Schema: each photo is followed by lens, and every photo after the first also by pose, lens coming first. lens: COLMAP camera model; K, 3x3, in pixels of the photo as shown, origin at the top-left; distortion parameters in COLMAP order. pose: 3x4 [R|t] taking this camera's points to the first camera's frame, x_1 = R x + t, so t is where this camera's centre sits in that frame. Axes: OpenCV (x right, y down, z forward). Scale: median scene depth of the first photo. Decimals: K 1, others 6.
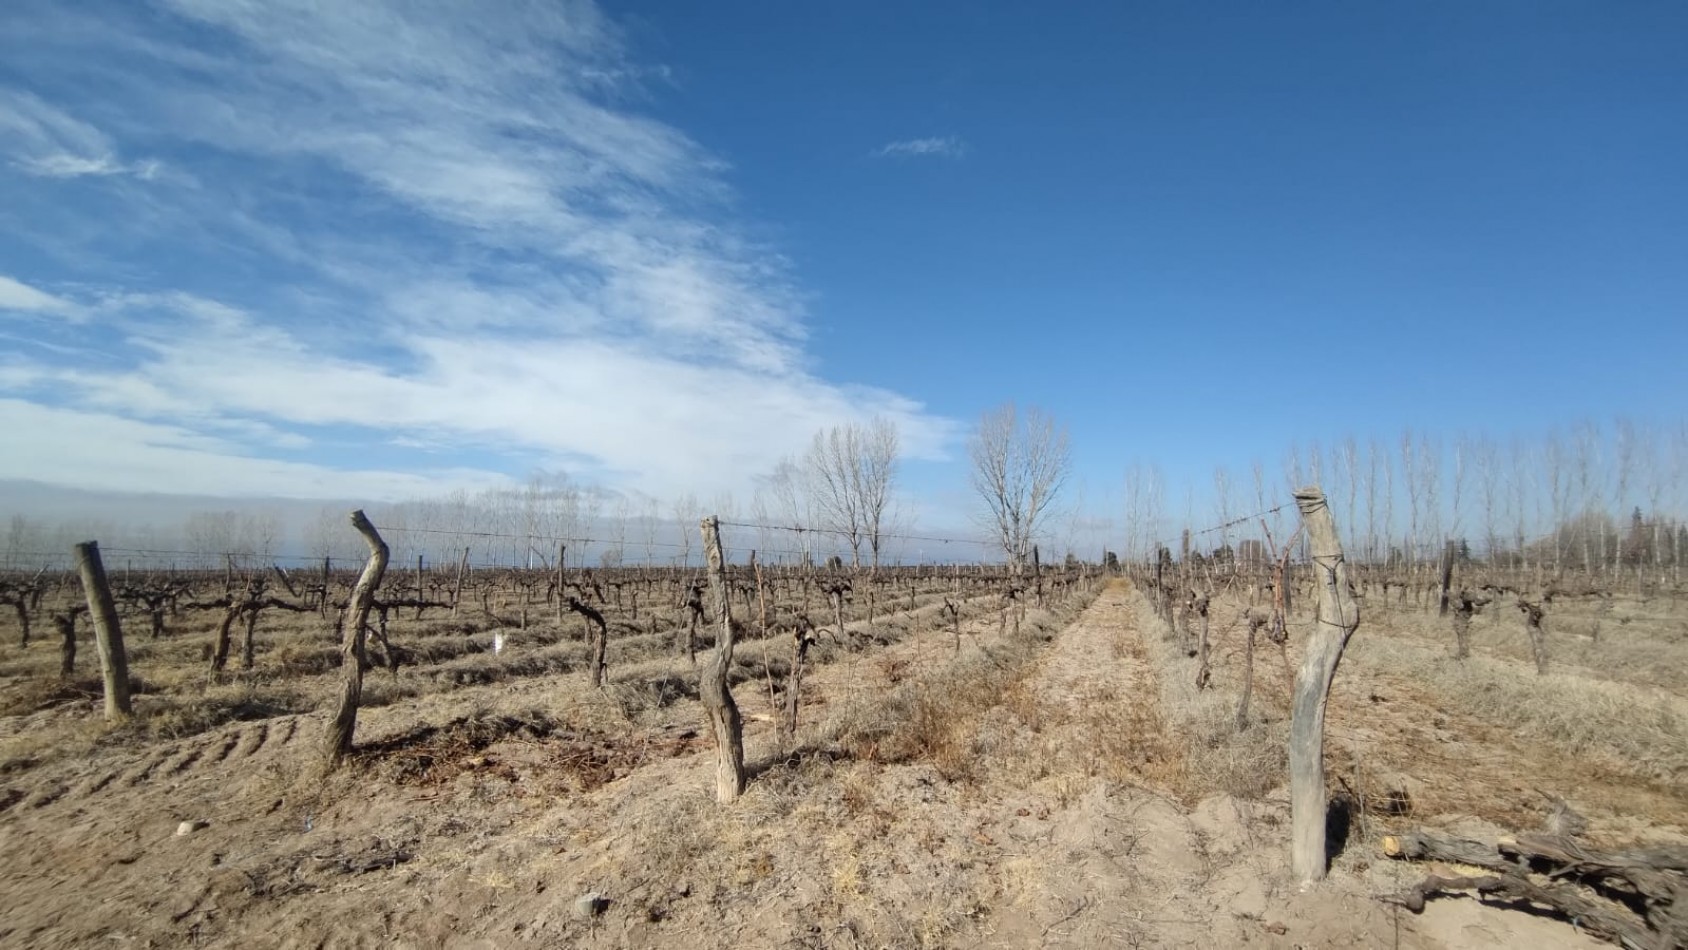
lens RADIAL K [[3464.0, 0, 855.1], [0, 3464.0, 474.7], [0, 0, 1]] dist [0.228306, -1.121601]
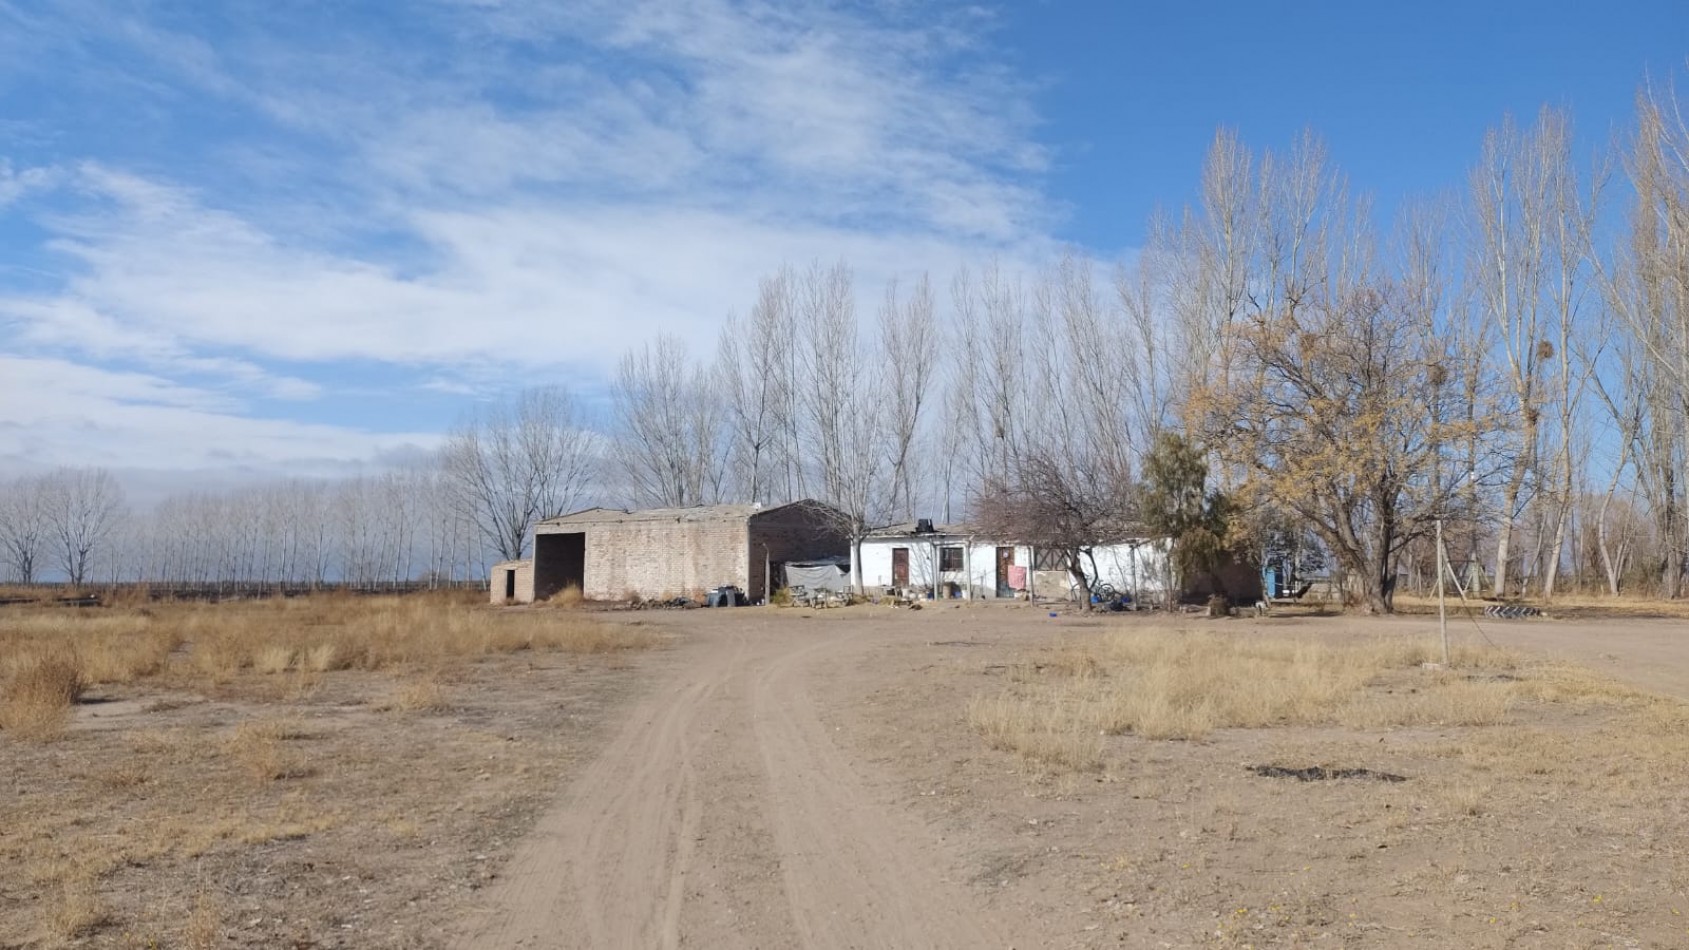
lens RADIAL K [[3466.0, 0, 855.6], [0, 3466.0, 474.7], [0, 0, 1]] dist [0.228306, -1.121601]
pose [[0.991882, -0.040565, -0.120518, 0.018234], [0.044130, 0.998659, 0.027058, -0.007925], [0.119258, -0.032156, 0.992342, 0.441878]]
